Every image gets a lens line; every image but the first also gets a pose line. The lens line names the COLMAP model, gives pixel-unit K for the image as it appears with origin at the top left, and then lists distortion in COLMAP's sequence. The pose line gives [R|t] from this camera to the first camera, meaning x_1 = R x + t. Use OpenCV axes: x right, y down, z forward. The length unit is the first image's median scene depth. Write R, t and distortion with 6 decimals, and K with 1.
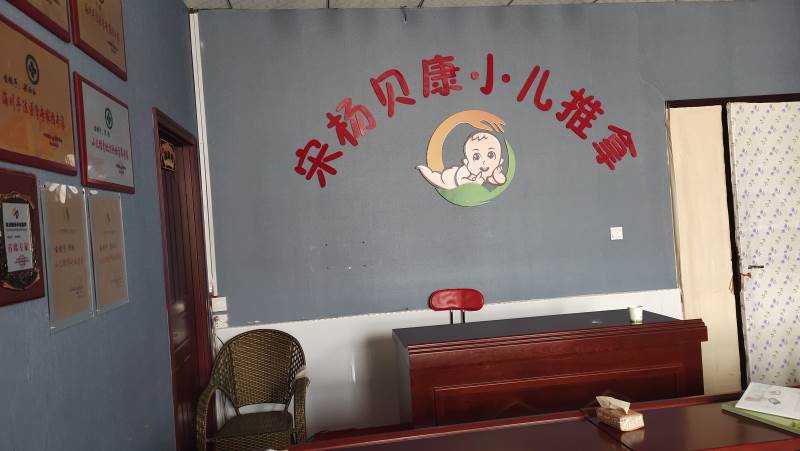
lens RADIAL K [[590.5, 0, 400.0], [0, 590.5, 228.8], [0, 0, 1]] dist [0.053191, 0.001656]
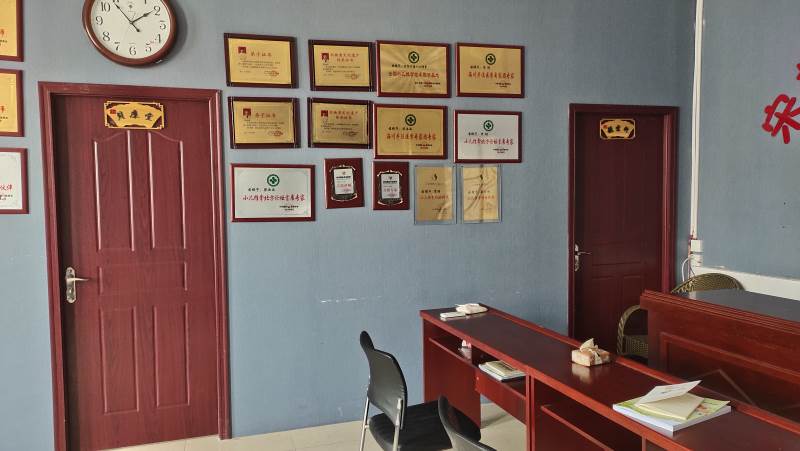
lens RADIAL K [[590.5, 0, 399.1], [0, 590.5, 223.1], [0, 0, 1]] dist [0.053191, 0.001656]
pose [[0.182431, 0.115352, -0.976429, 0.735835], [-0.012287, 0.993284, 0.115048, -0.047204], [0.983142, -0.008991, 0.182623, 0.197226]]
